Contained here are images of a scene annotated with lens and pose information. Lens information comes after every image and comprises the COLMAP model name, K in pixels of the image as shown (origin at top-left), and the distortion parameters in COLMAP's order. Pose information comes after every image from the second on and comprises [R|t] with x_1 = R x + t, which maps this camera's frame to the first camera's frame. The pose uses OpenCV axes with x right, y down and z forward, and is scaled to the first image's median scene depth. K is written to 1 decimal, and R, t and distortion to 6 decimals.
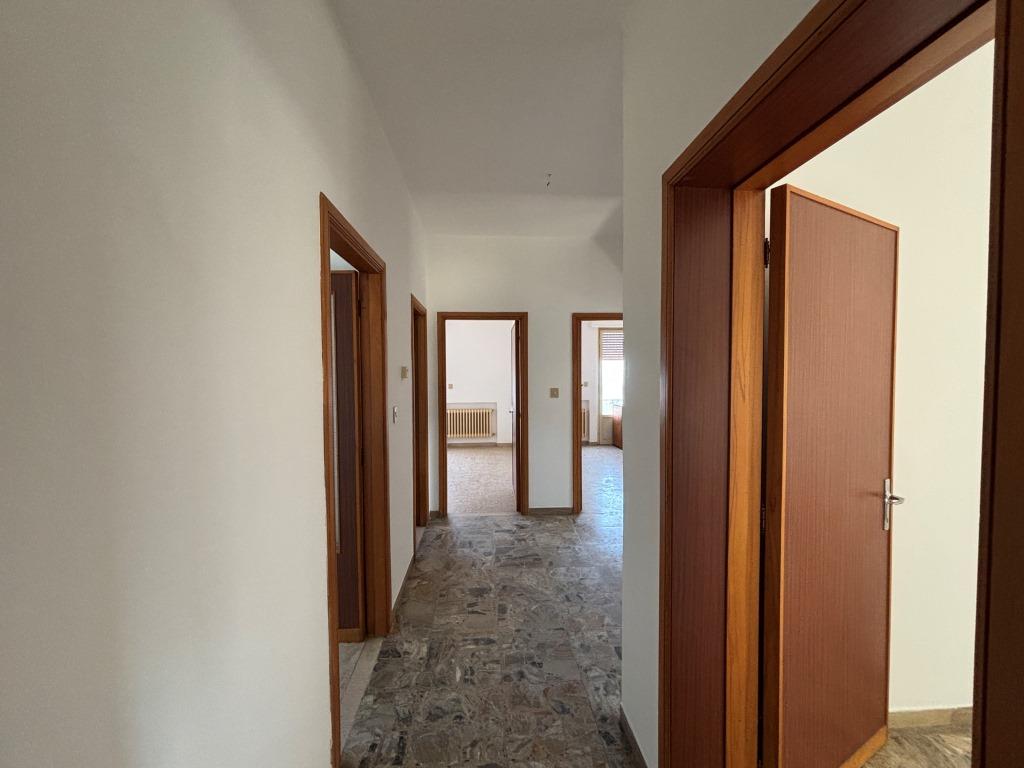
lens RADIAL K [[413.3, 0, 510.0], [0, 413.3, 385.7], [0, 0, 1]] dist [-0.001238, 0.000571]
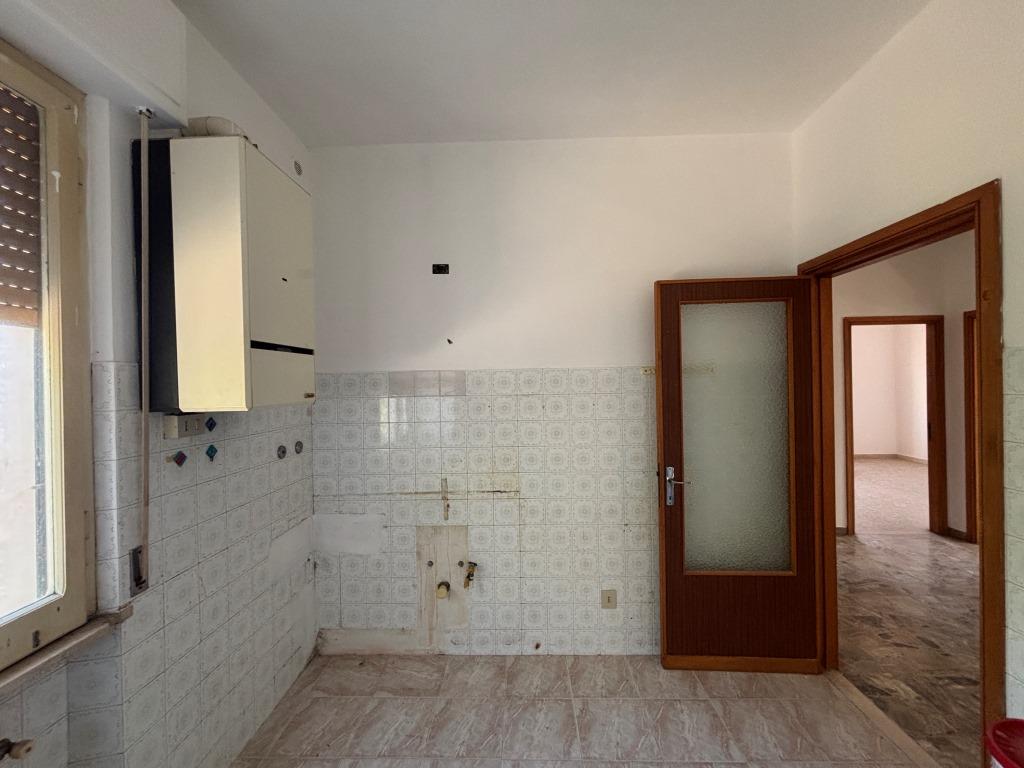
lens RADIAL K [[413.3, 0, 510.0], [0, 413.3, 385.7], [0, 0, 1]] dist [-0.001238, 0.000571]
pose [[0.995799, -0.011784, -0.090806, -0.842835], [0.008923, 0.999453, -0.031848, -0.000933], [0.091132, 0.030904, 0.995359, -0.000710]]
